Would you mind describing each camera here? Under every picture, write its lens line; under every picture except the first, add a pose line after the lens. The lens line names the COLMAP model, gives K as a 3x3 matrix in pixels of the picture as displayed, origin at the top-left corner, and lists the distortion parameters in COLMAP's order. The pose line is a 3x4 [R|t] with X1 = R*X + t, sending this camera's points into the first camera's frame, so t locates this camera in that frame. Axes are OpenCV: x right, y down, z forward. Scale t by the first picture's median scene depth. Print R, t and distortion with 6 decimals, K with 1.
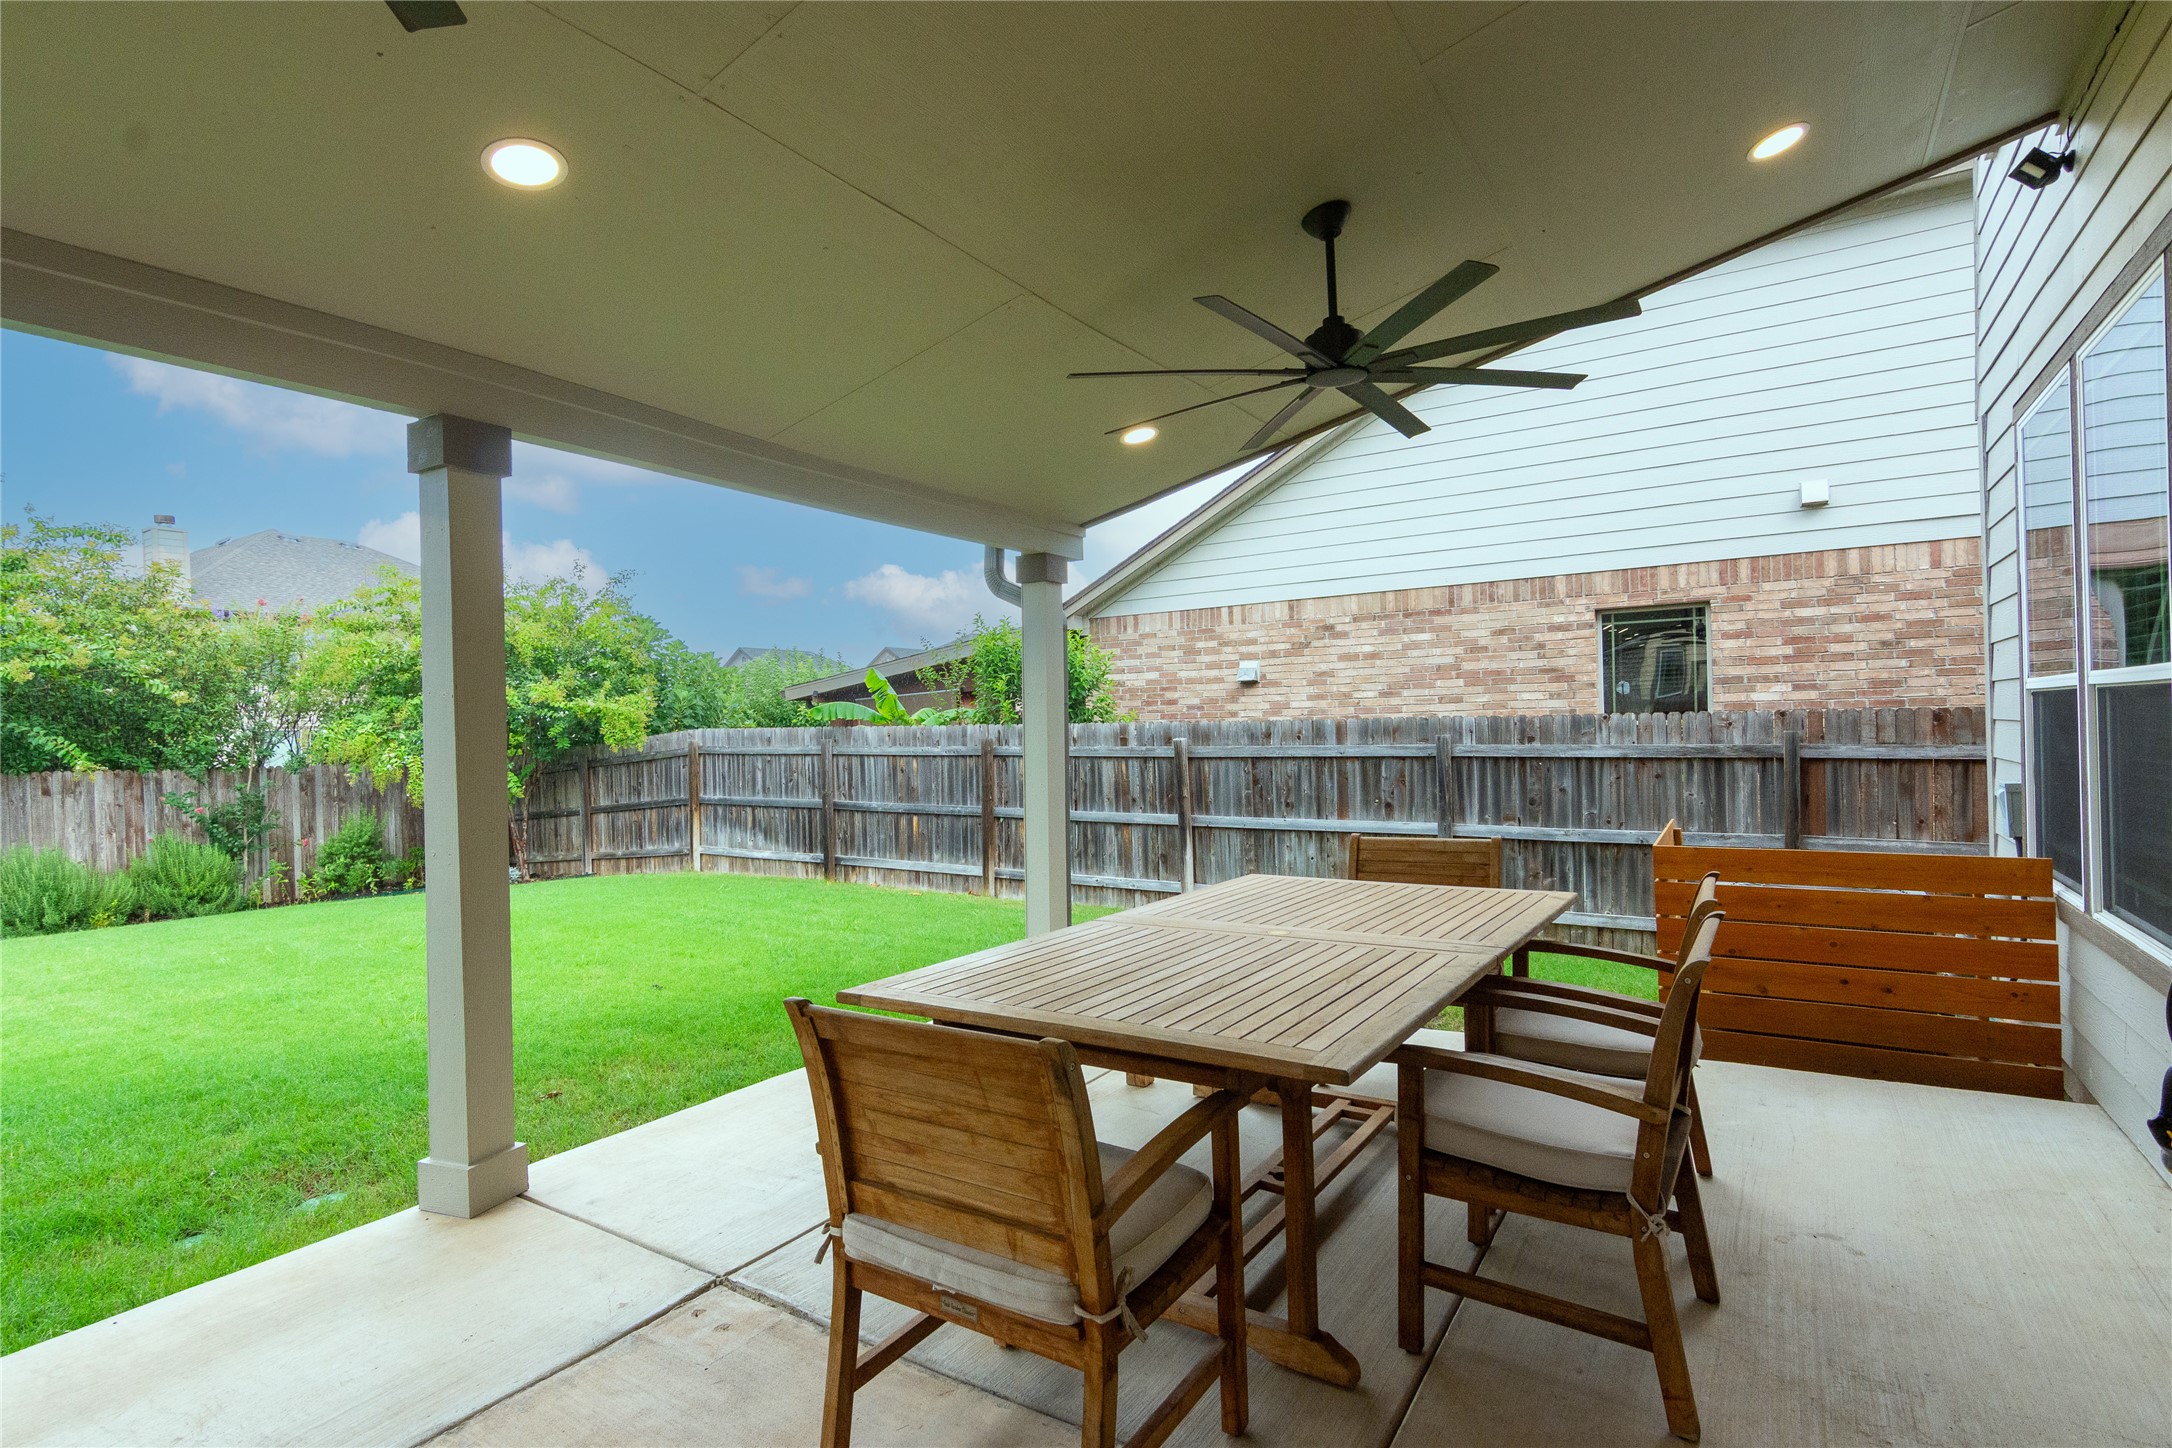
lens RADIAL K [[1043.9, 0, 1084.0], [0, 1043.9, 742.7], [0, 0, 1]] dist [-0.005669, 0.002385]
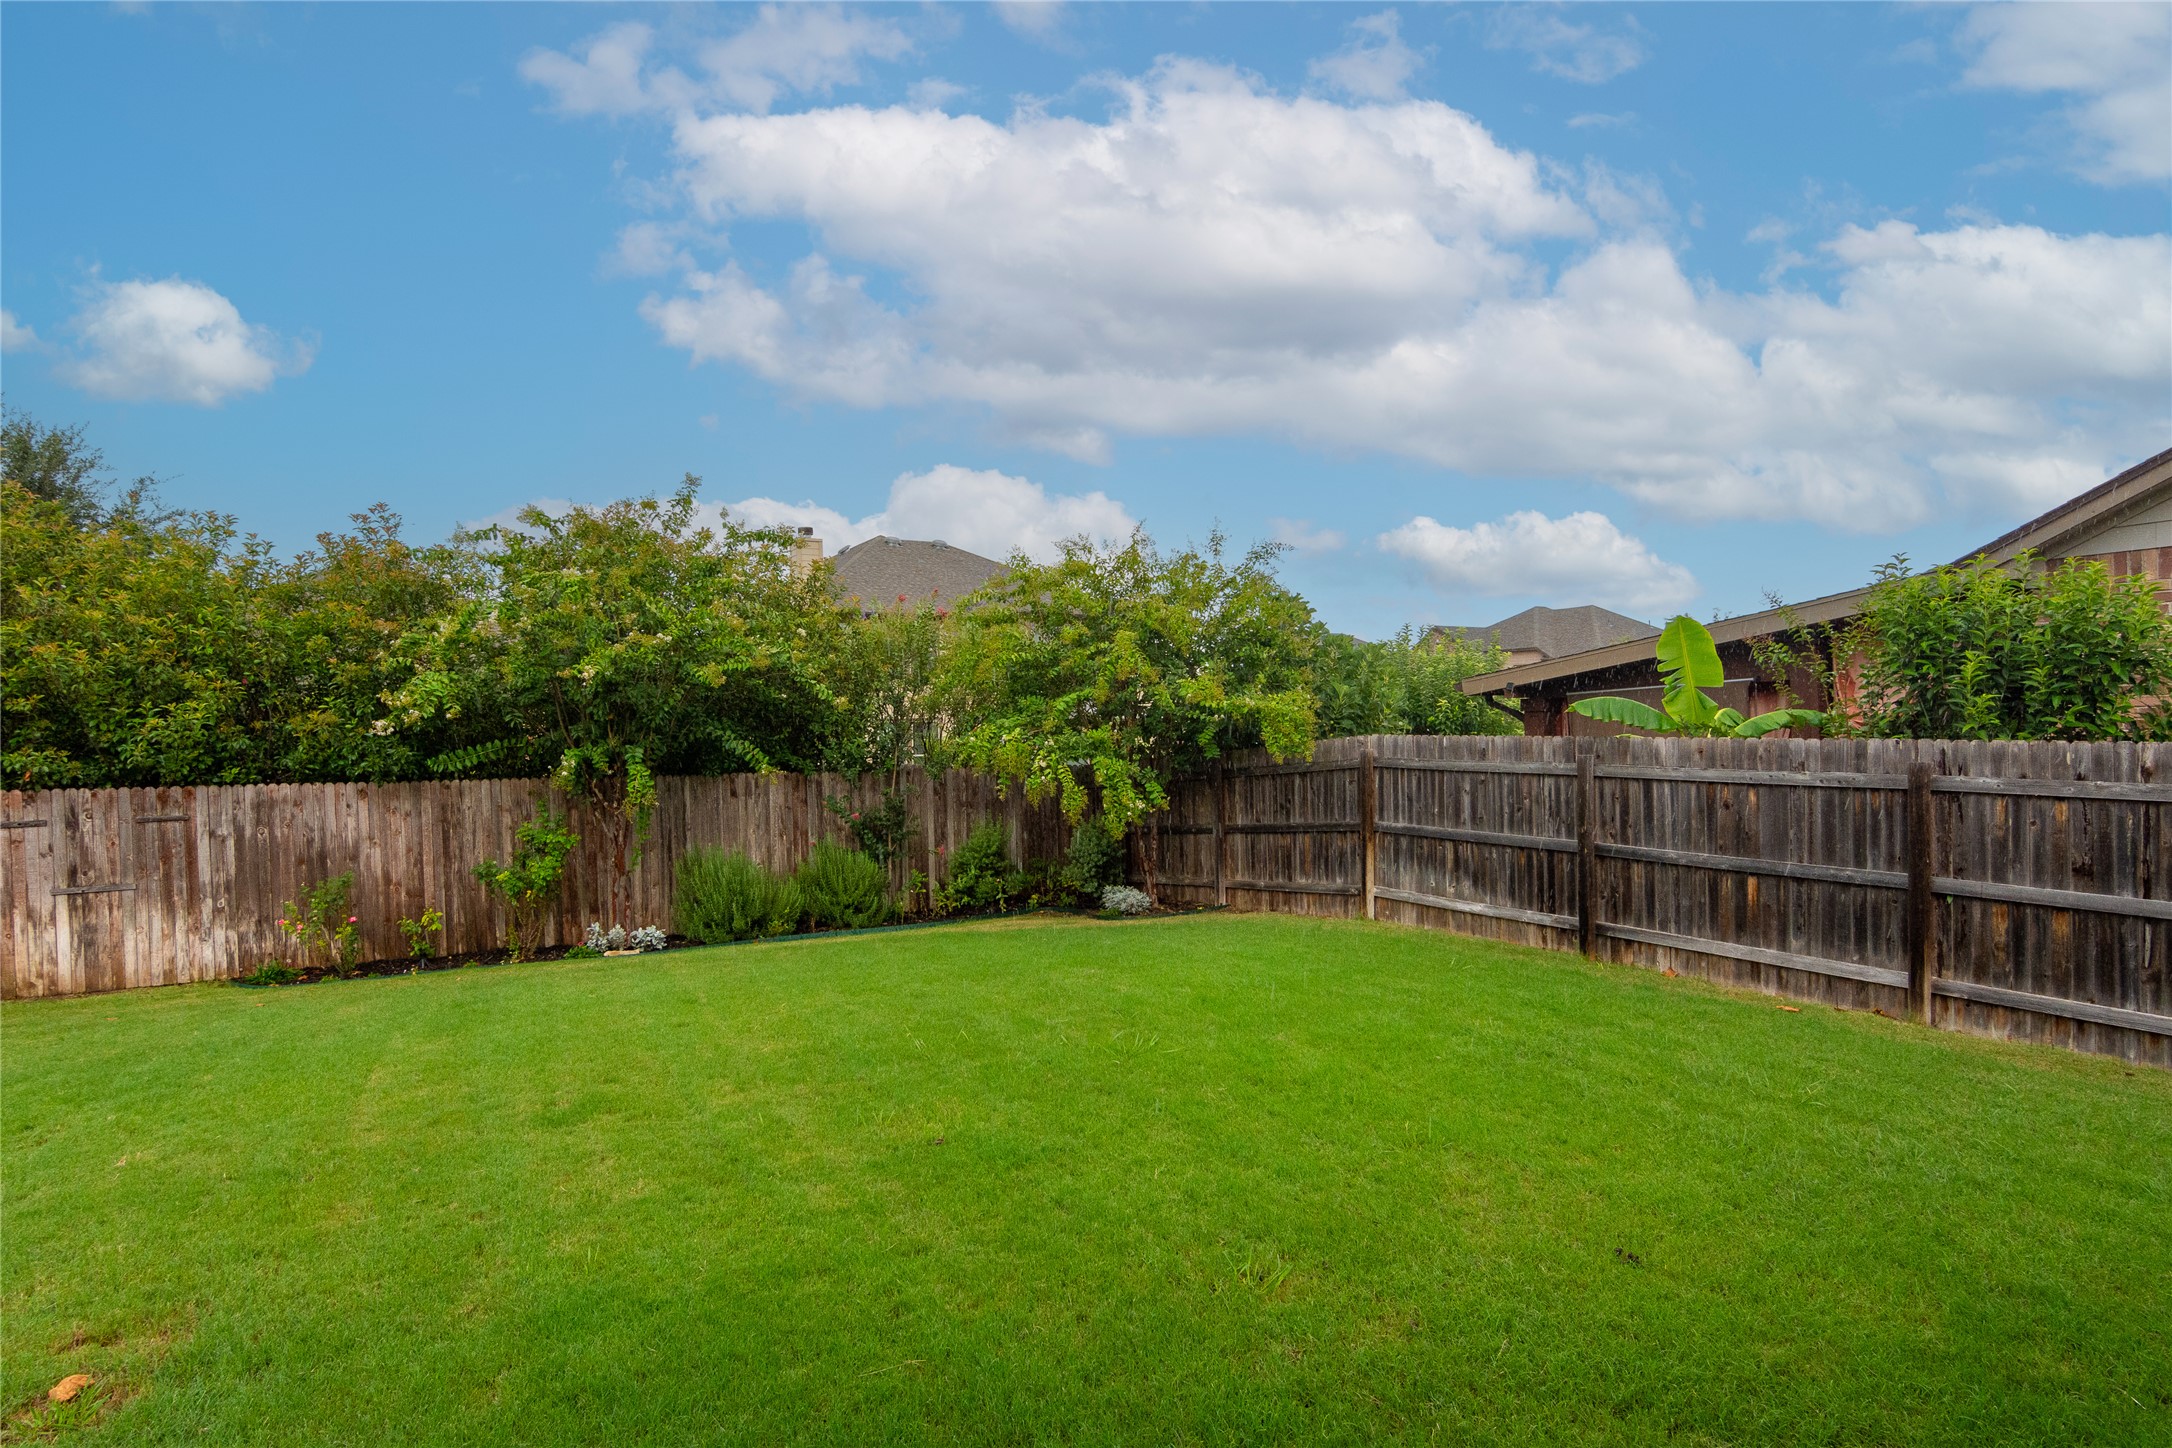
lens RADIAL K [[1043.9, 0, 1077.0], [0, 1043.9, 731.5], [0, 0, 1]] dist [-0.005669, 0.002385]
pose [[0.899747, 0.008901, -0.436320, -0.241609], [-0.006059, 0.999950, 0.007905, -0.021489], [0.436369, -0.004469, 0.899757, 0.220733]]
